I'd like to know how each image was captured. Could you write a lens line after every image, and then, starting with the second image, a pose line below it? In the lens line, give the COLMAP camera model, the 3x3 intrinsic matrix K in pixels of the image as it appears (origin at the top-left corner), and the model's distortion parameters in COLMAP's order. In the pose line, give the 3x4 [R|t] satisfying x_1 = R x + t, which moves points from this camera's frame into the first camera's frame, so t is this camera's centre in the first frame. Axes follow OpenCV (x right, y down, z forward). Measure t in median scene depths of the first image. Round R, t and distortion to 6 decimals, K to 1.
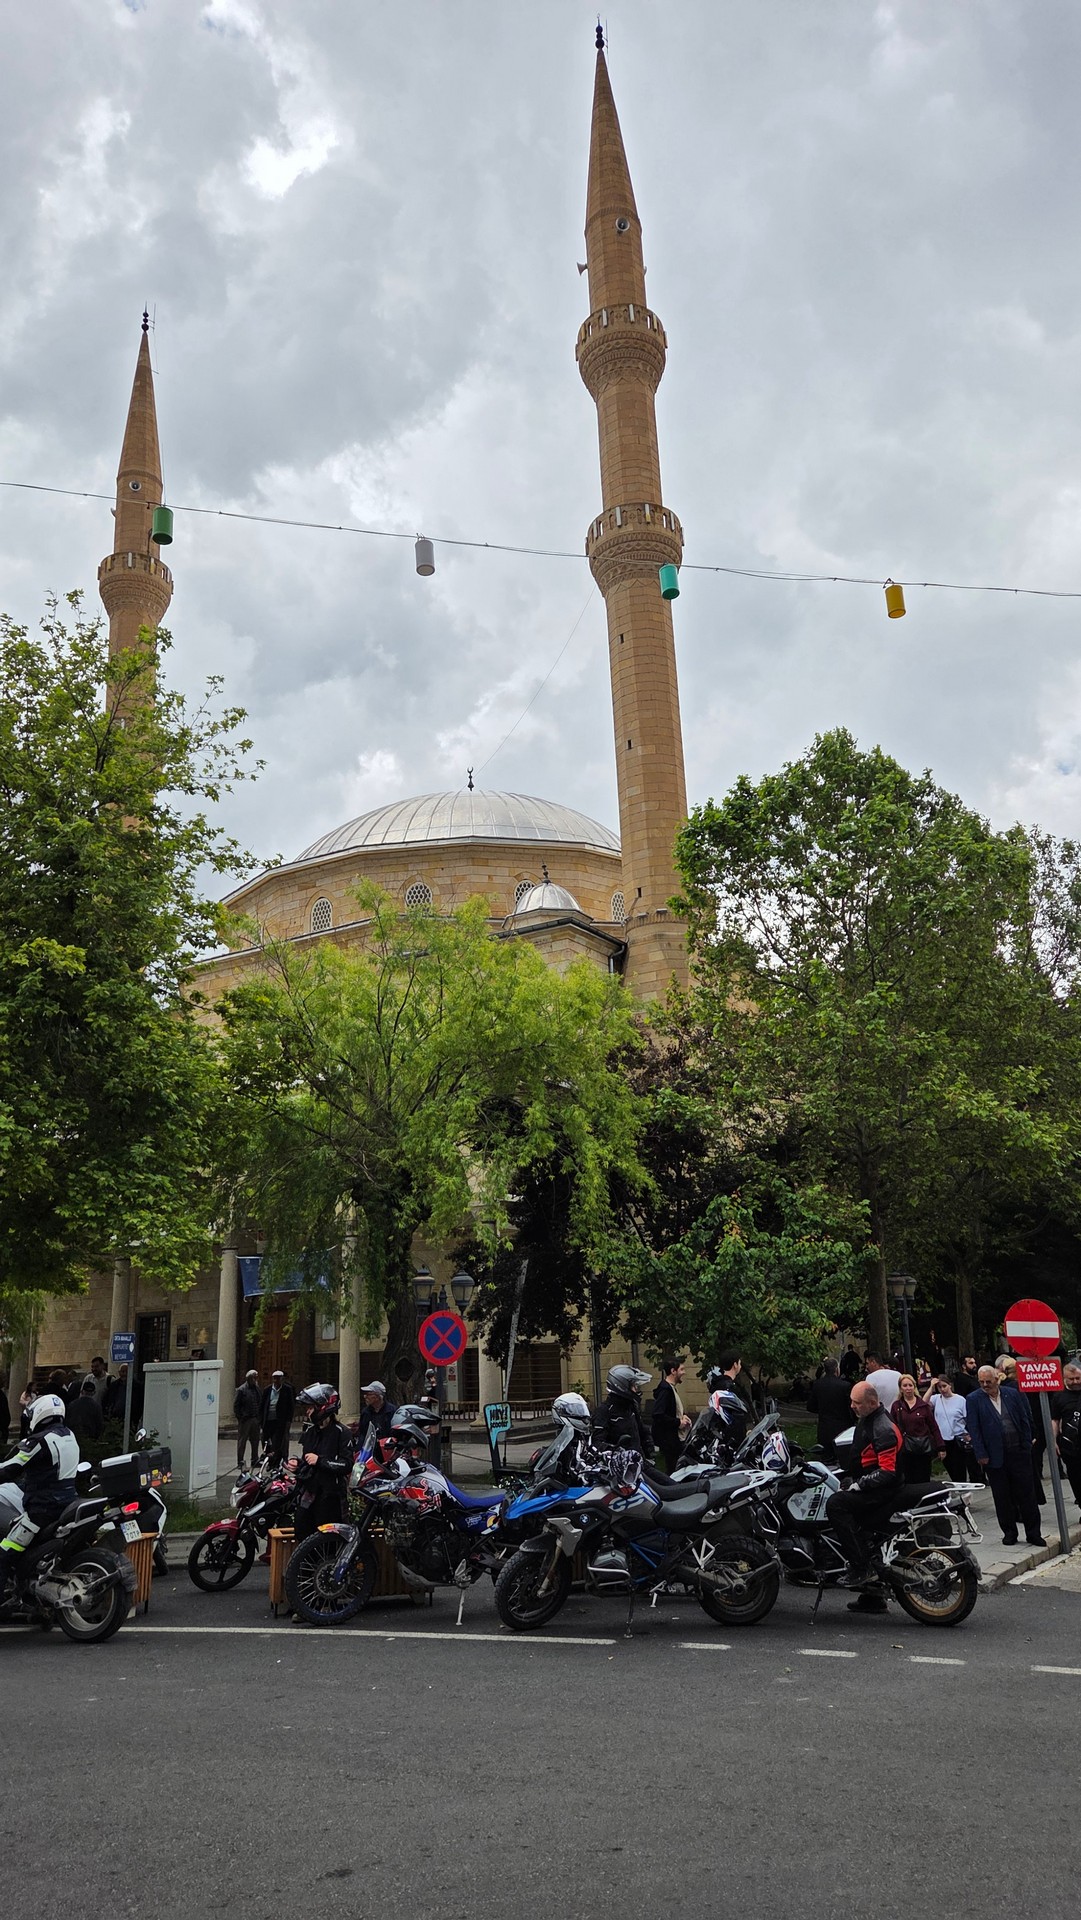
lens RADIAL K [[1357.9, 0, 546.7], [0, 1357.9, 917.4], [0, 0, 1]] dist [0.082372, -0.086136]
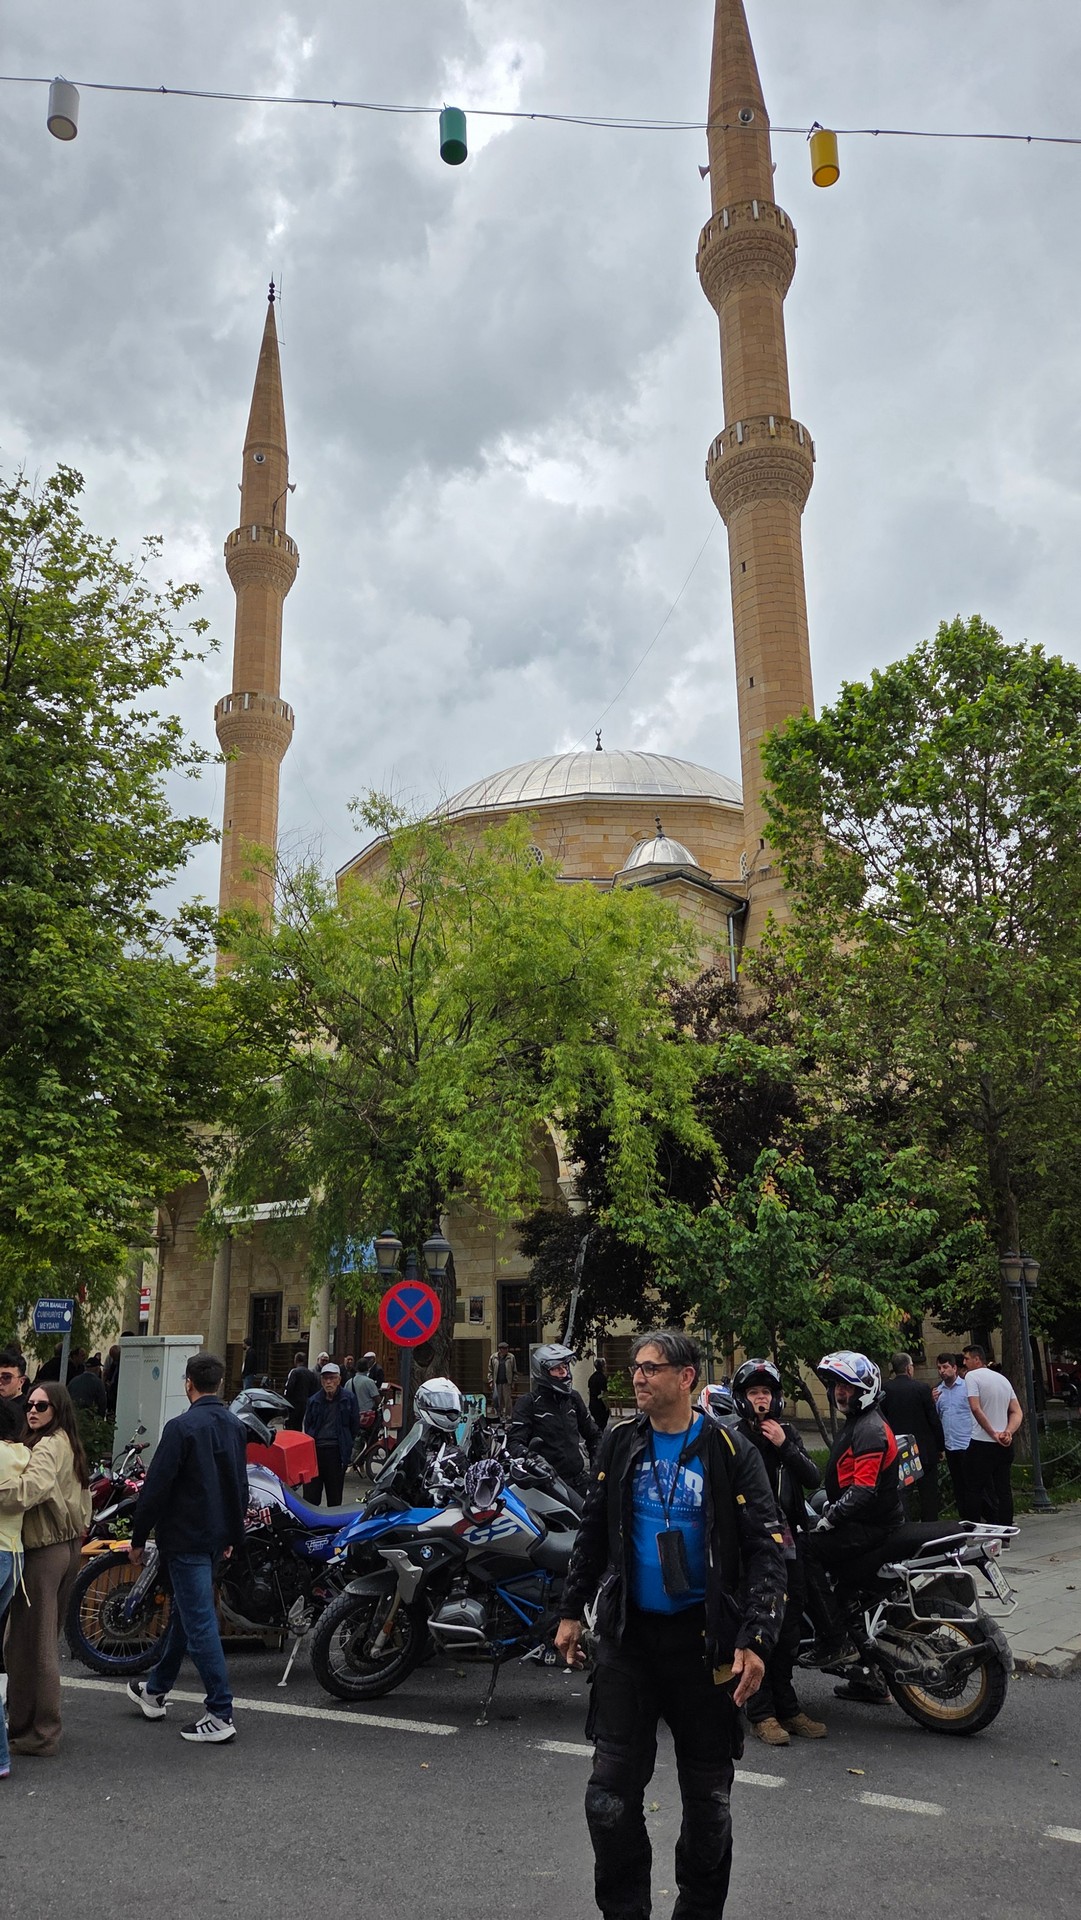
lens RADIAL K [[1310.7, 0, 570.6], [0, 1310.7, 959.1], [0, 0, 1]] dist [0.075406, -0.072075]
pose [[0.988876, -0.016017, -0.147876, 0.116116], [0.018683, 0.999687, 0.016658, 0.067986], [0.147563, -0.019236, 0.988866, 0.190692]]
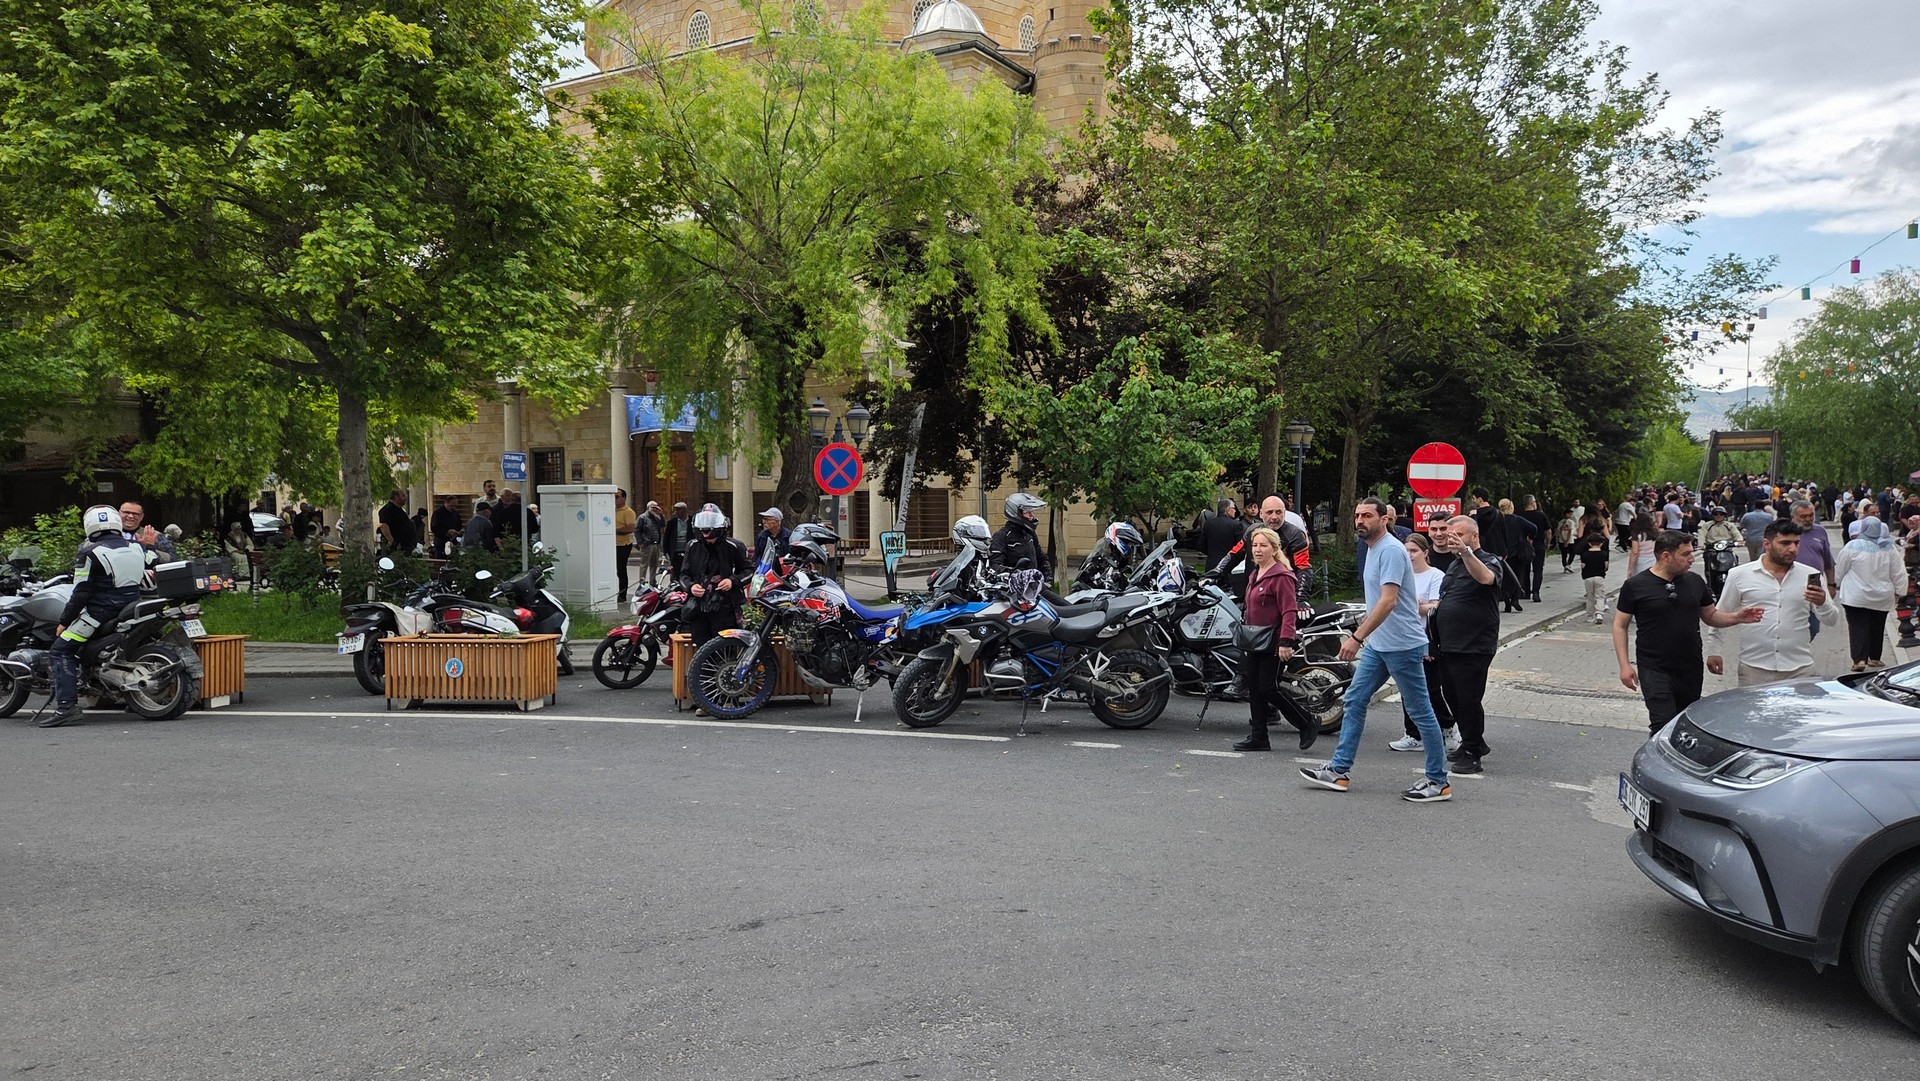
lens RADIAL K [[1357.9, 0, 947.6], [0, 1357.9, 541.9], [0, 0, 1]] dist [0.082372, -0.086136]
pose [[0.999535, 0.026562, 0.014970, -0.008588], [-0.029993, 0.944854, 0.326116, 0.028413], [-0.005482, -0.326414, 0.945211, 0.043624]]
